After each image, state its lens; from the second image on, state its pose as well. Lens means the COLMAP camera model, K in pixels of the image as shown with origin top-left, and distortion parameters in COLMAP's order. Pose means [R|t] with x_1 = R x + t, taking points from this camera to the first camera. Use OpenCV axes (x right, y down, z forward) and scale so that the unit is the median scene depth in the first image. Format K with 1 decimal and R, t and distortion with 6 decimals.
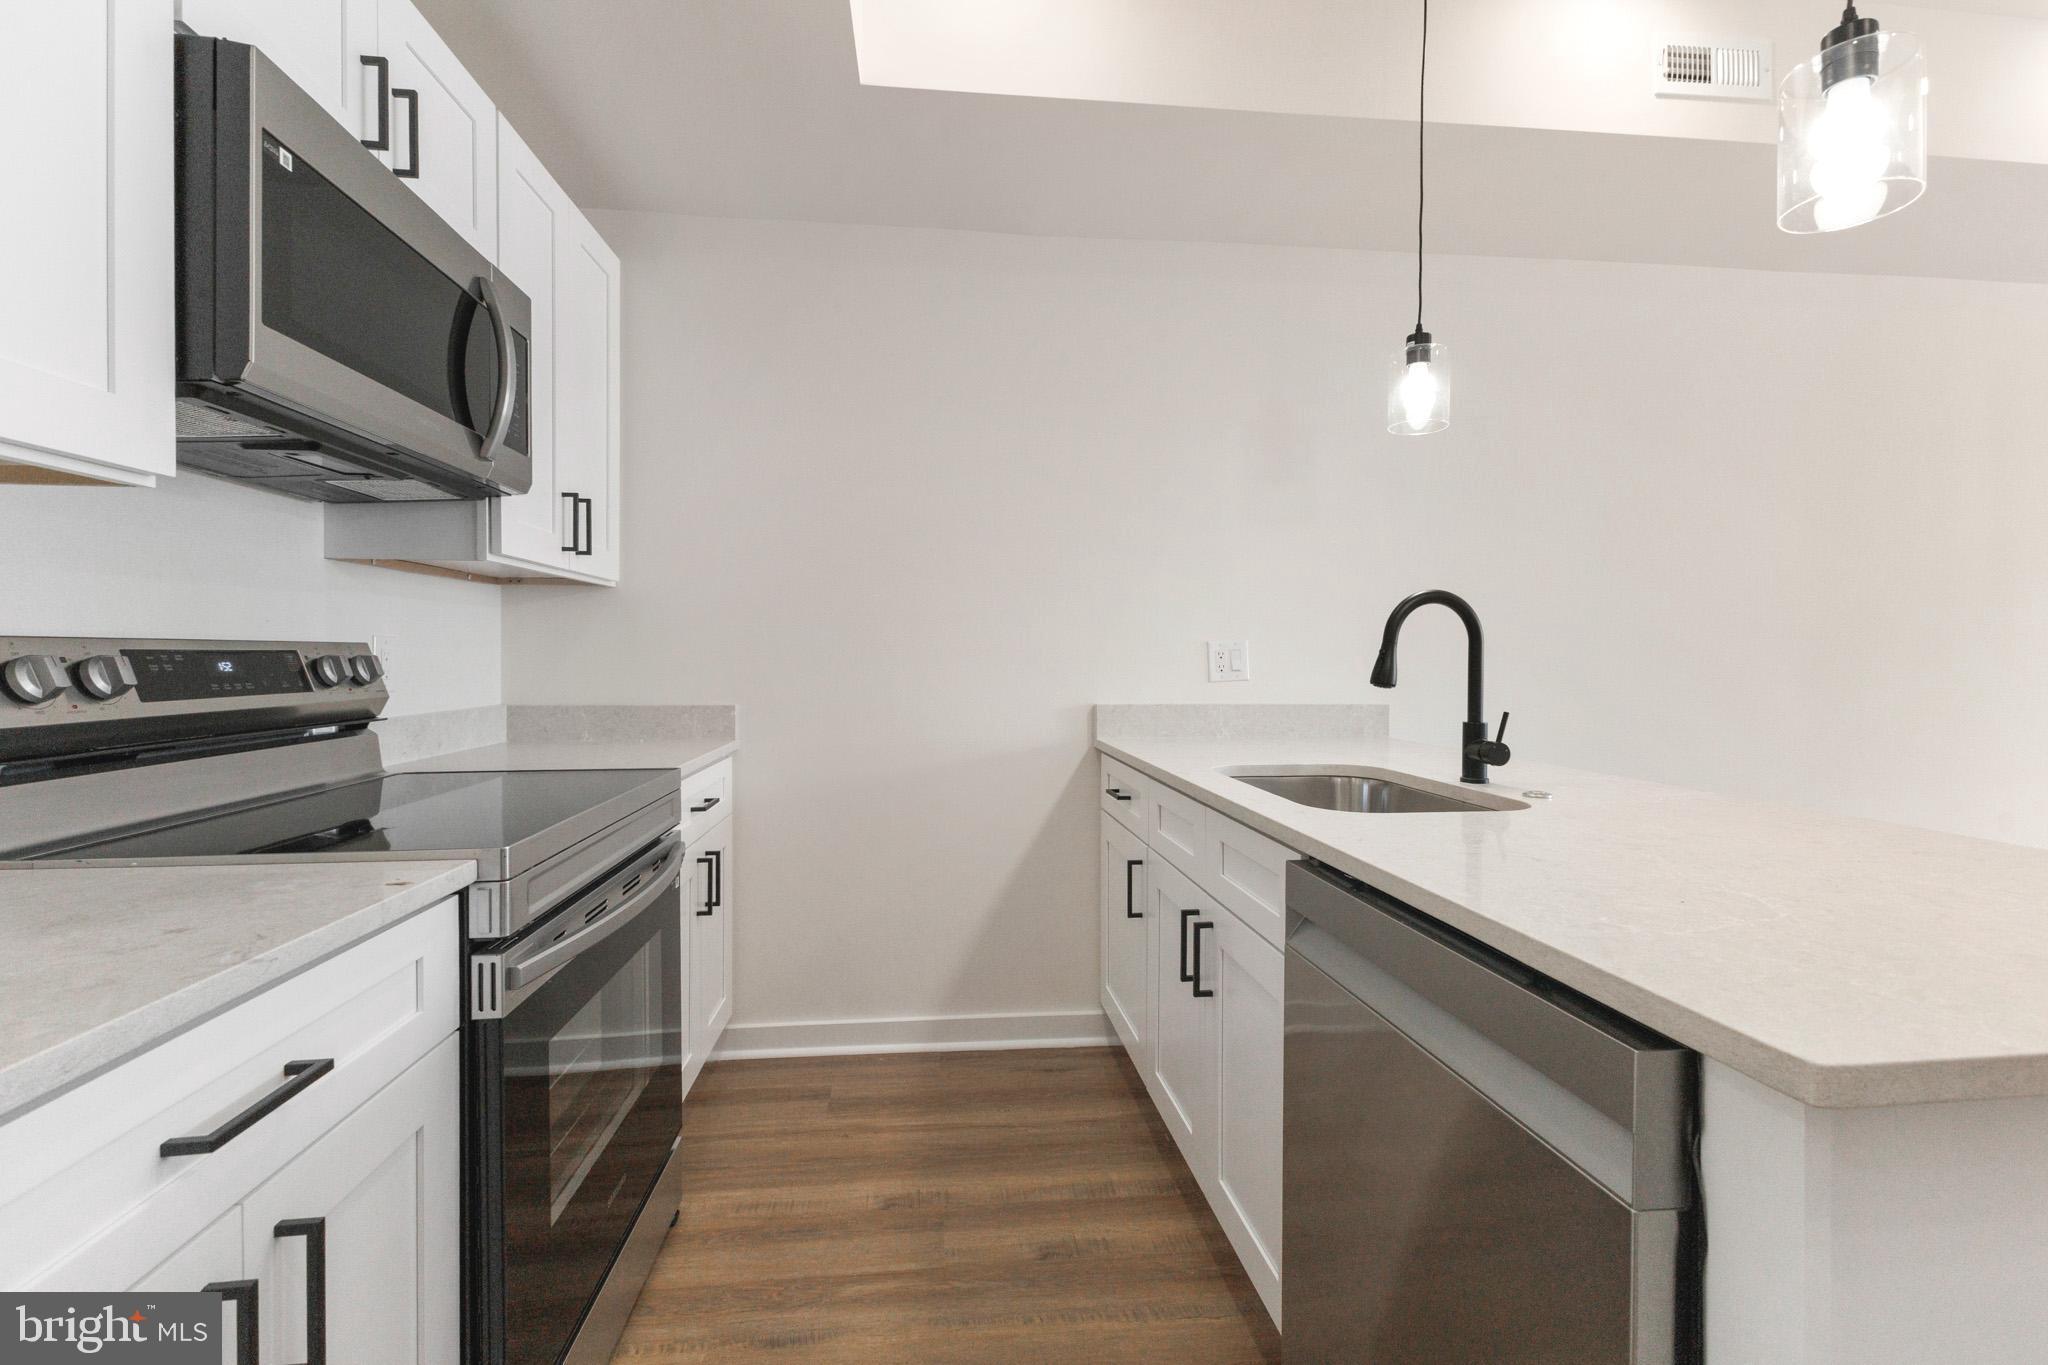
lens RADIAL K [[898.0, 0, 1011.0], [0, 898.0, 670.8], [0, 0, 1]] dist [0.013224, -0.003822]
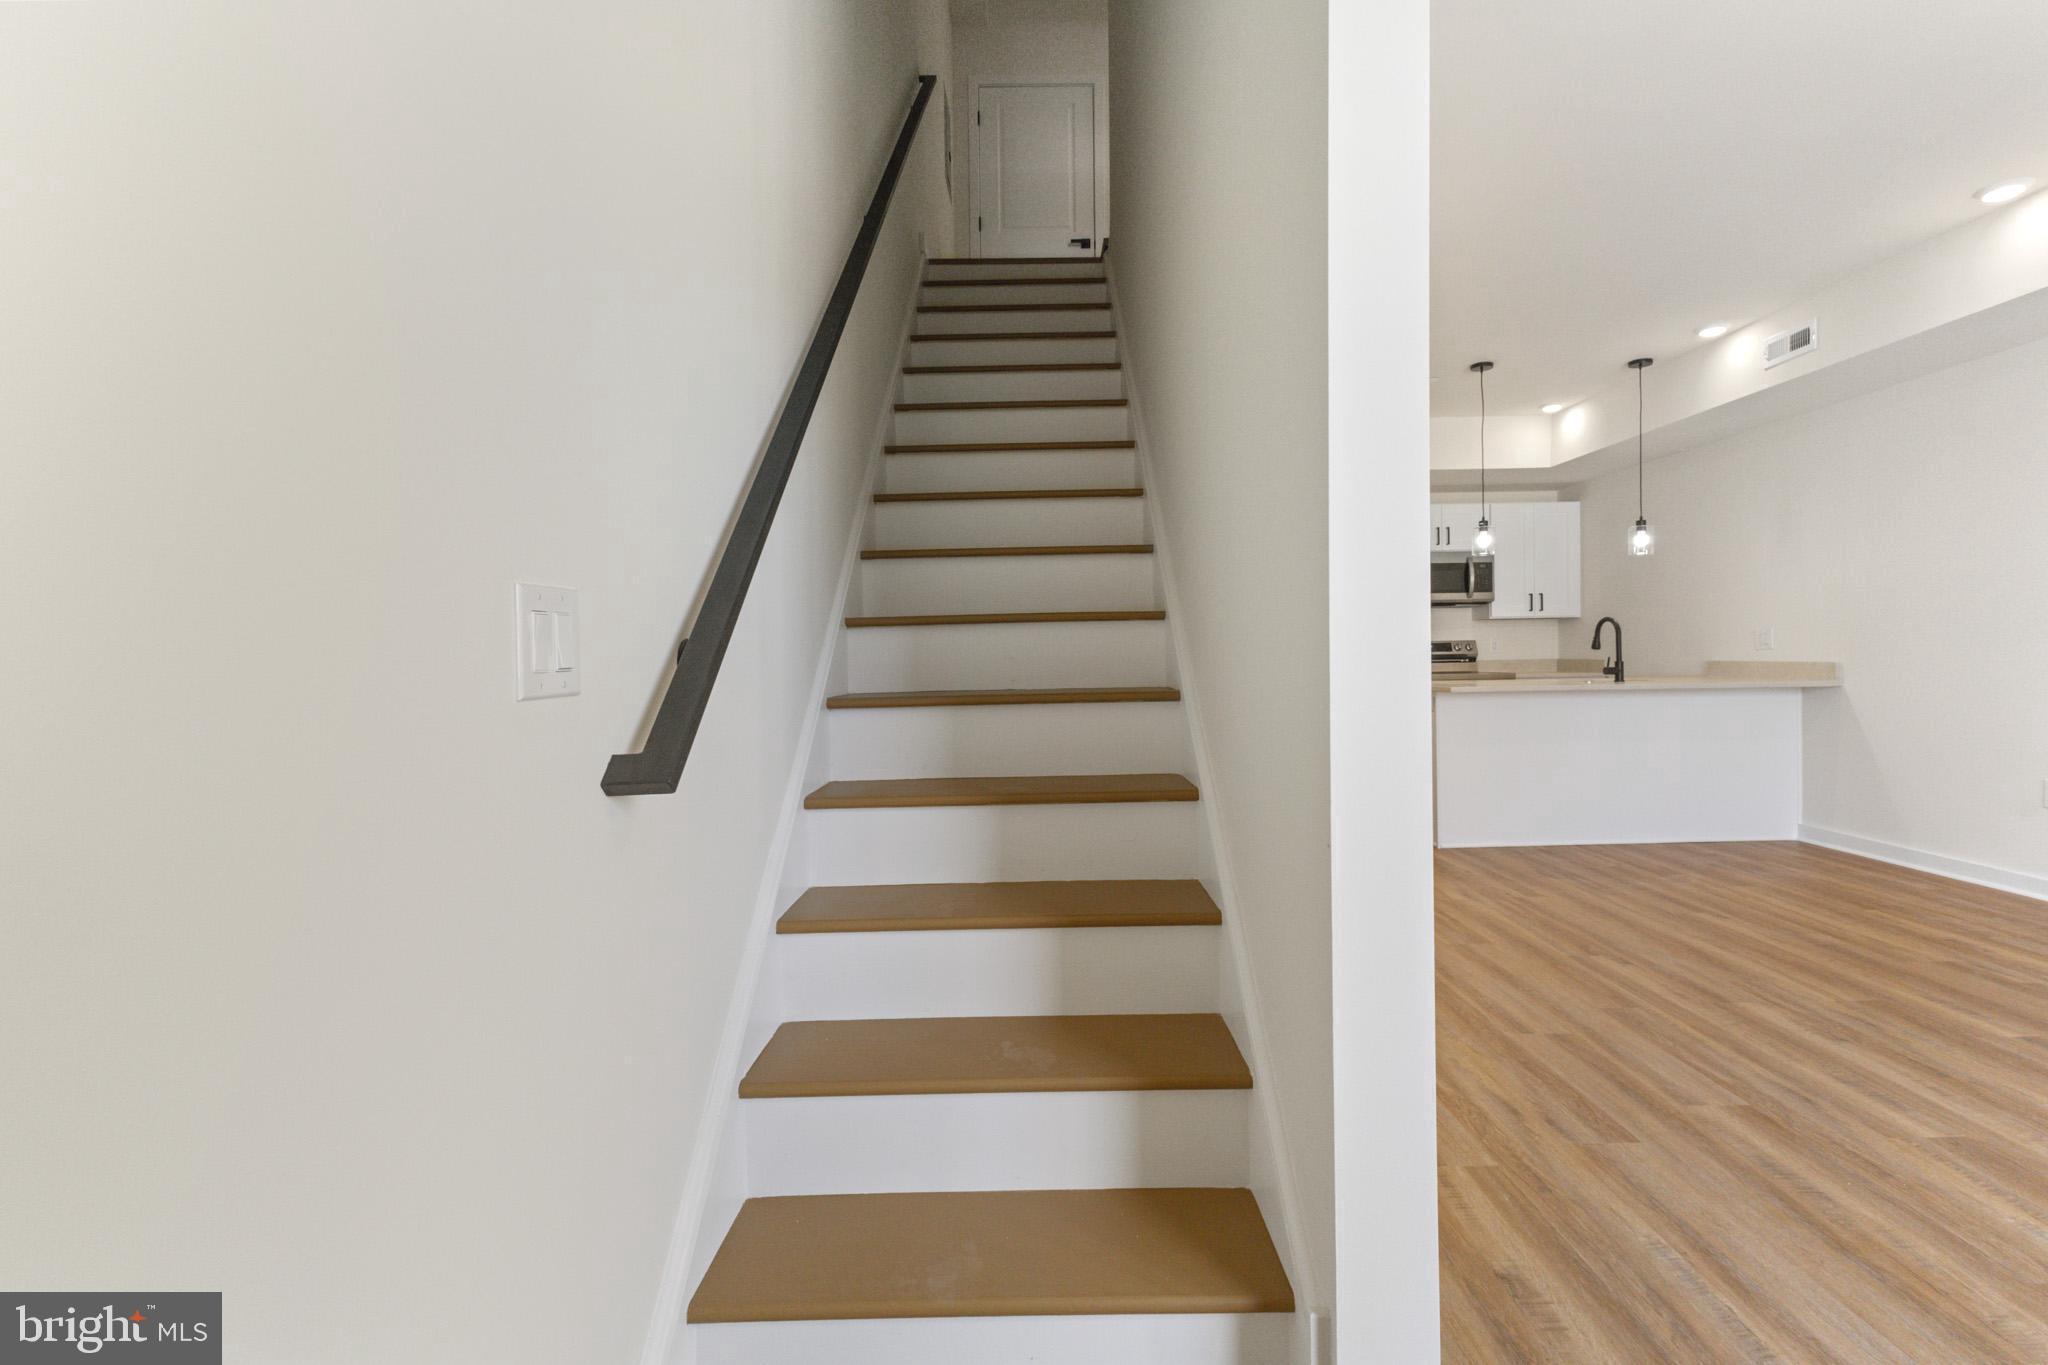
lens RADIAL K [[898.0, 0, 1034.1], [0, 898.0, 665.9], [0, 0, 1]] dist [0.013224, -0.003822]
pose [[-0.103289, 0.010120, -0.994600, 2.152319], [0.007573, 0.999927, 0.009388, 0.020562], [0.994623, -0.006563, -0.103358, -0.357273]]
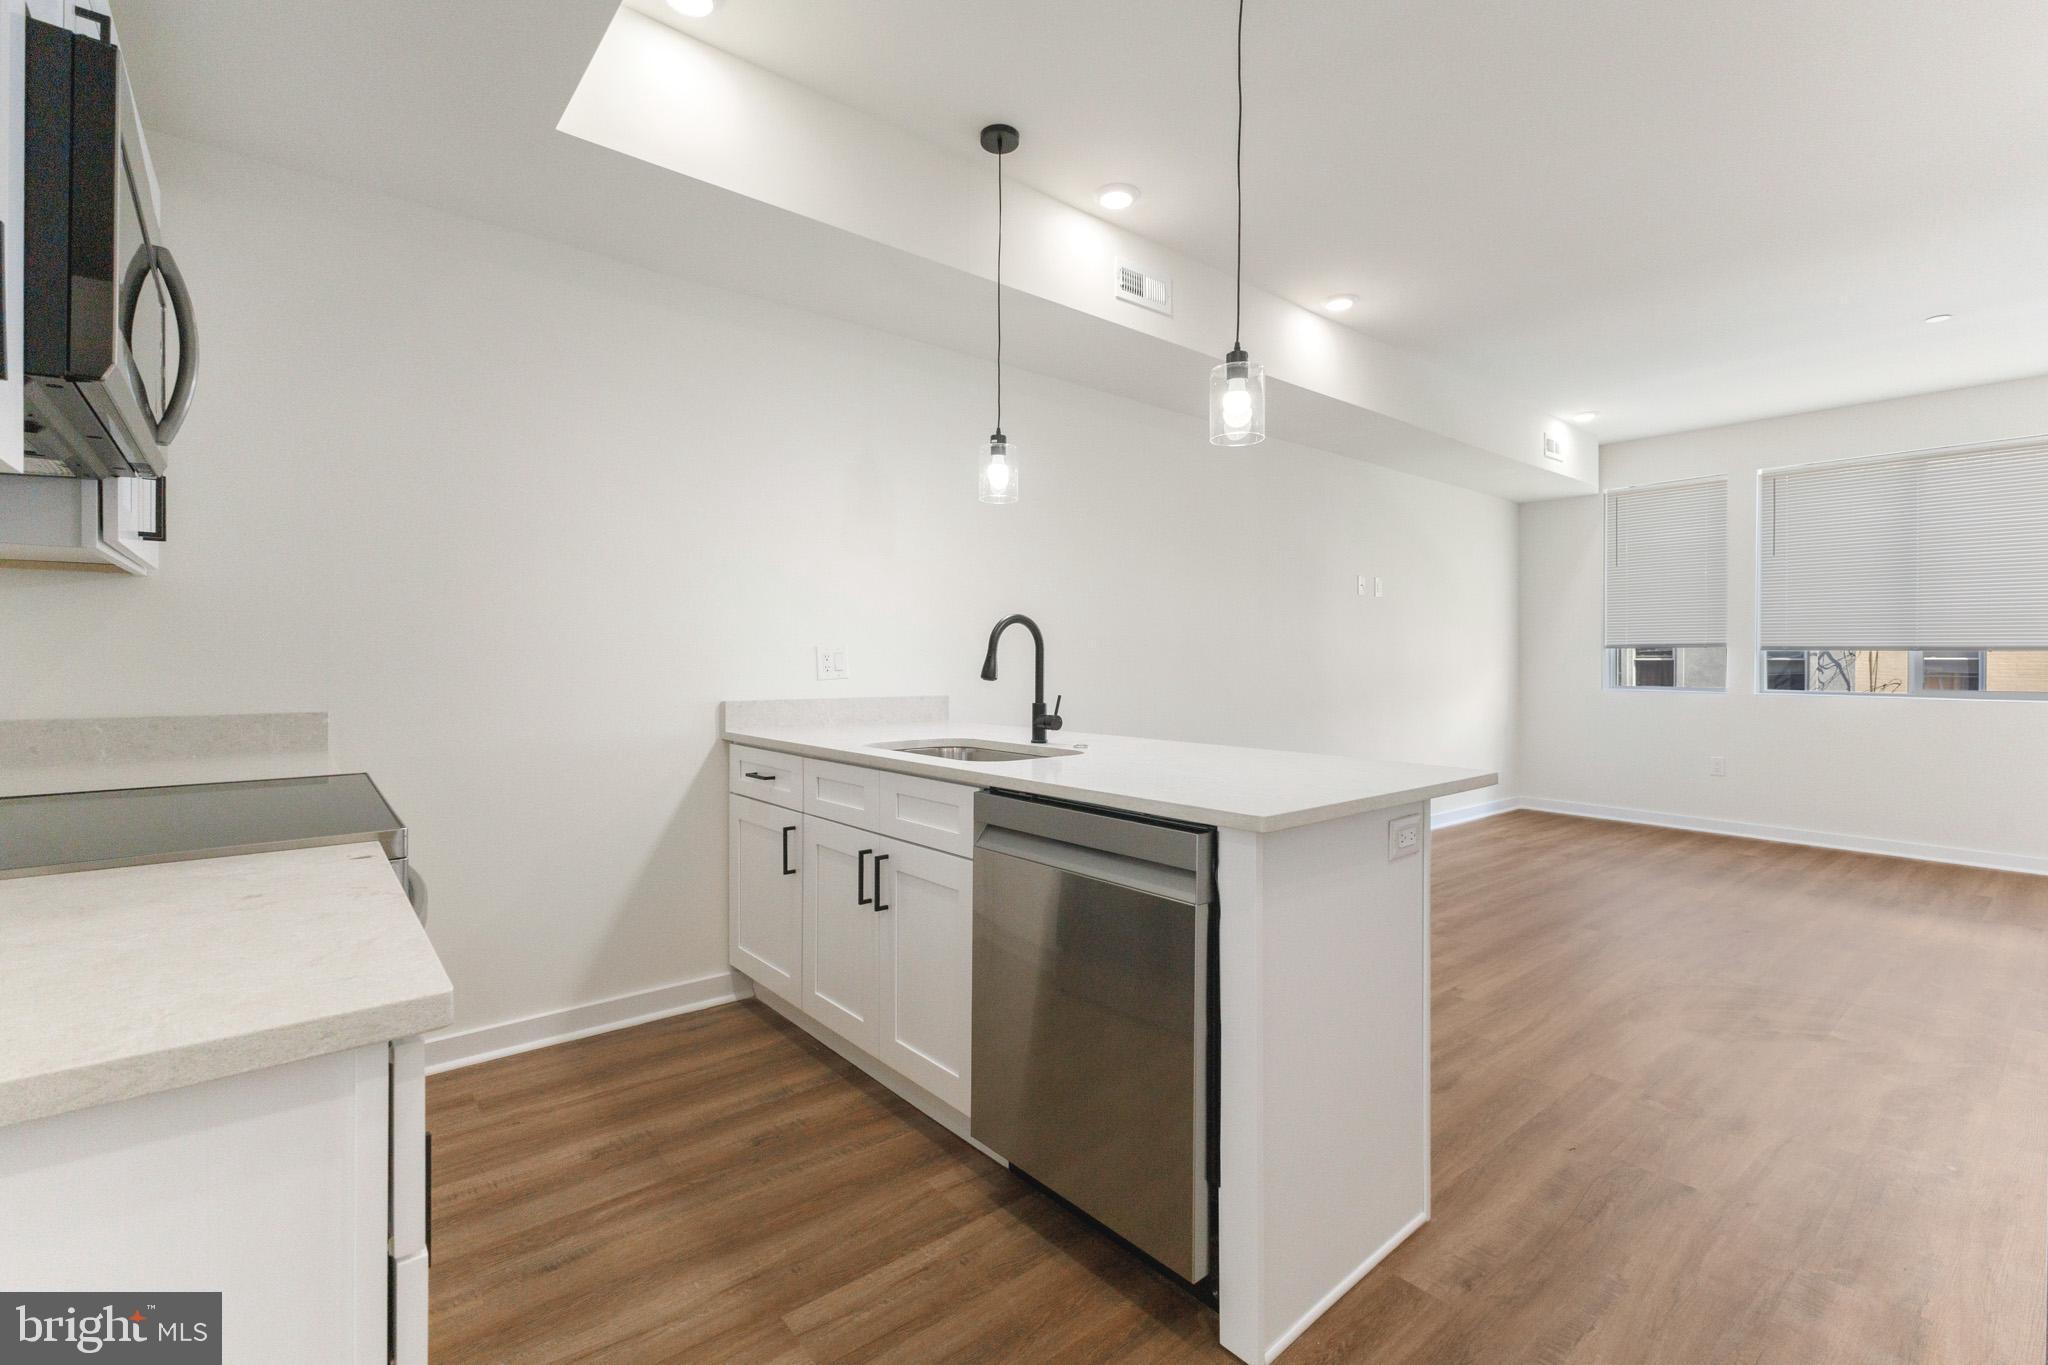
lens RADIAL K [[898.0, 0, 1028.9], [0, 898.0, 673.2], [0, 0, 1]] dist [0.013224, -0.003822]
pose [[0.829448, -0.009045, 0.558511, -0.310618], [0.007828, 0.999959, 0.004569, 0.000354], [-0.558529, 0.000582, 0.829485, -0.216037]]
